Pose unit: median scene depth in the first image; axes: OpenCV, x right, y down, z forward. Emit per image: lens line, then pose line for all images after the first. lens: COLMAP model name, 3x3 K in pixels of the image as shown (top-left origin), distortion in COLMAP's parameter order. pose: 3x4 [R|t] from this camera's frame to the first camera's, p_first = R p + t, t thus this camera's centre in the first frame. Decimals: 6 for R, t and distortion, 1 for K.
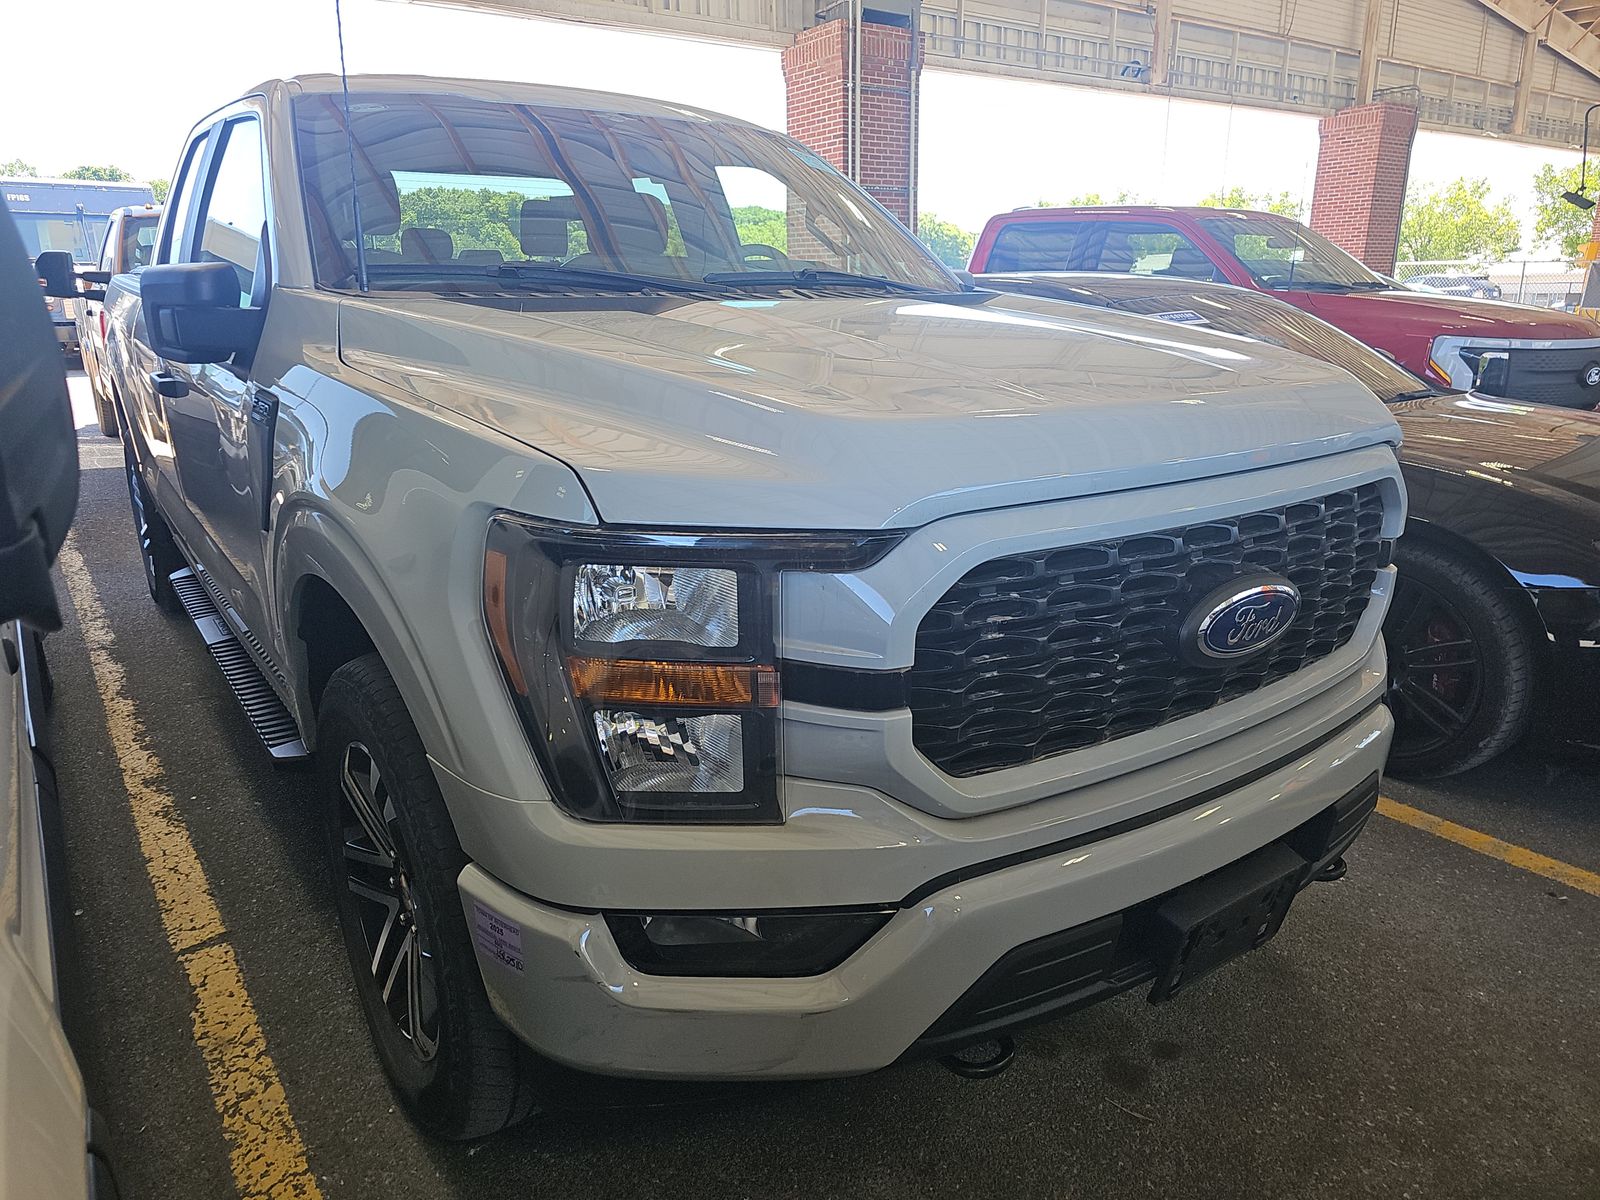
lens RADIAL K [[1078.7, 0, 813.2], [0, 1078.7, 599.9], [0, 0, 1]] dist [0.038531, -0.031260]
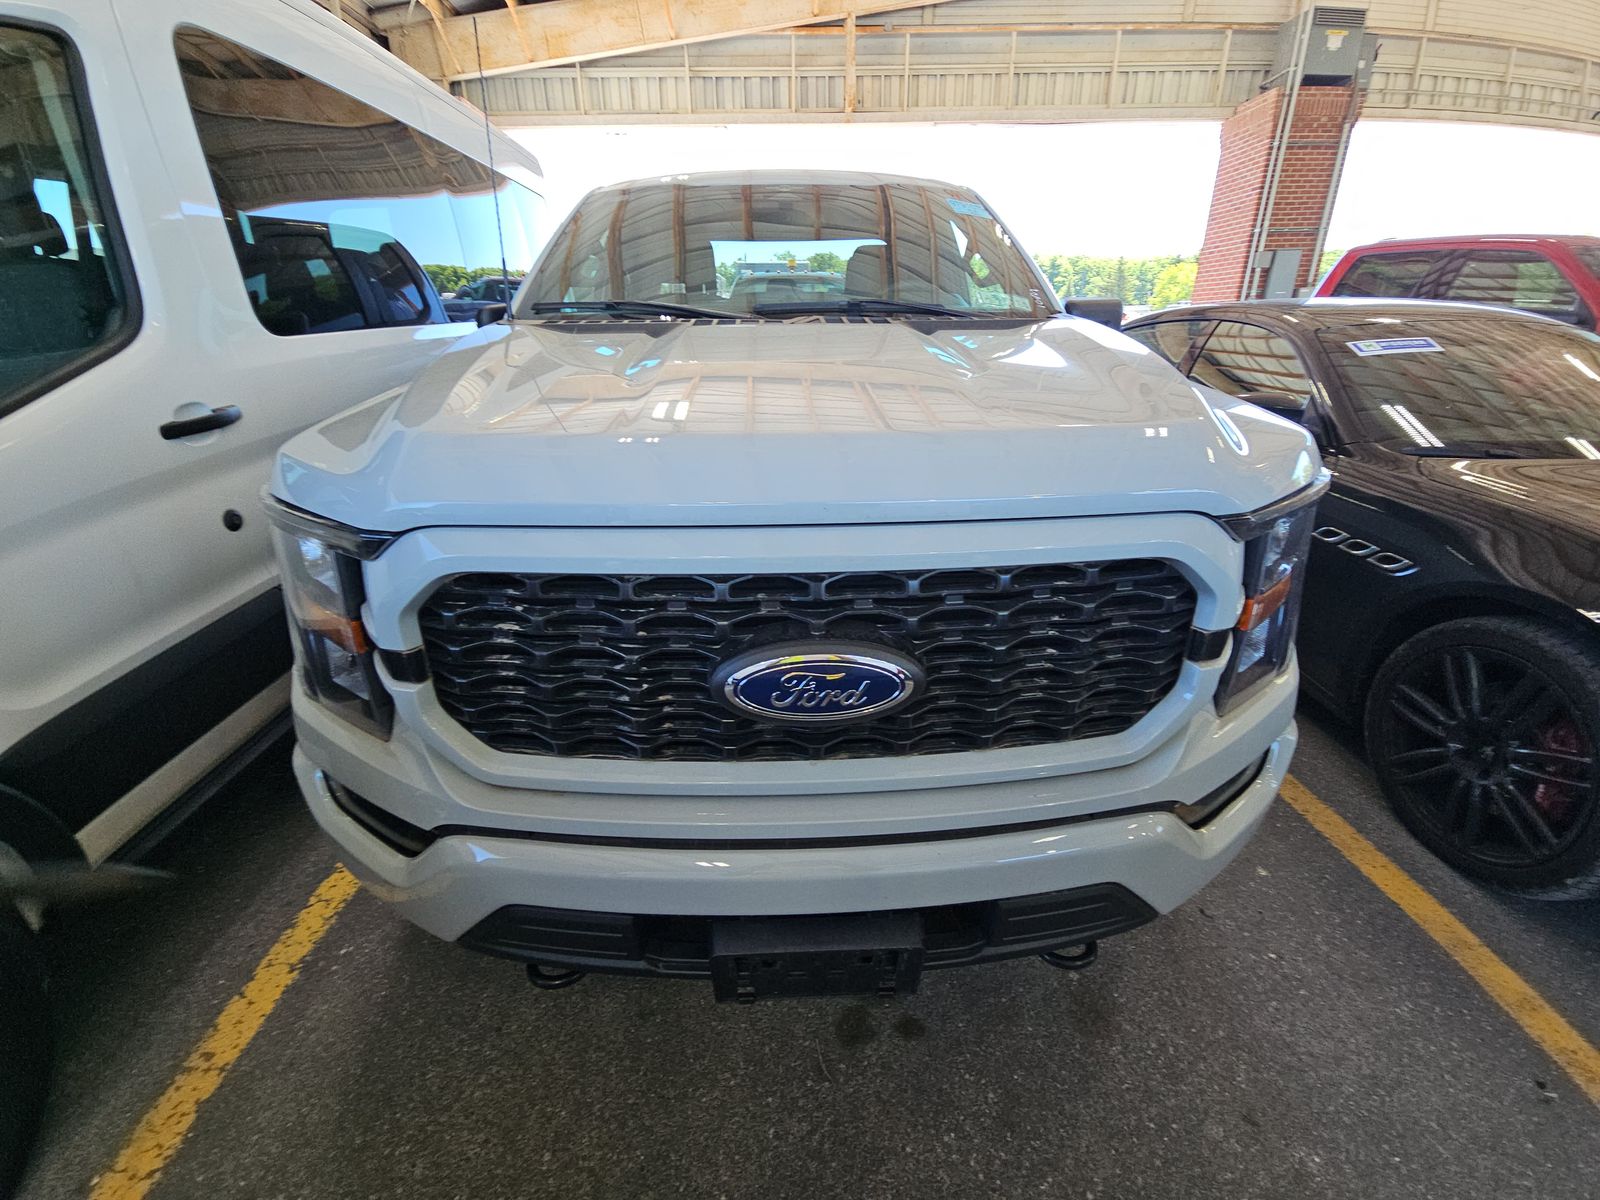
lens RADIAL K [[656.9, 0, 799.0], [0, 656.9, 594.6], [0, 0, 1]] dist [0.029121, -0.022845]
pose [[0.824885, 0.207216, -0.525953, 0.133118], [-0.147176, 0.977031, 0.154108, -0.028111], [0.545806, -0.049714, 0.836435, 0.106244]]
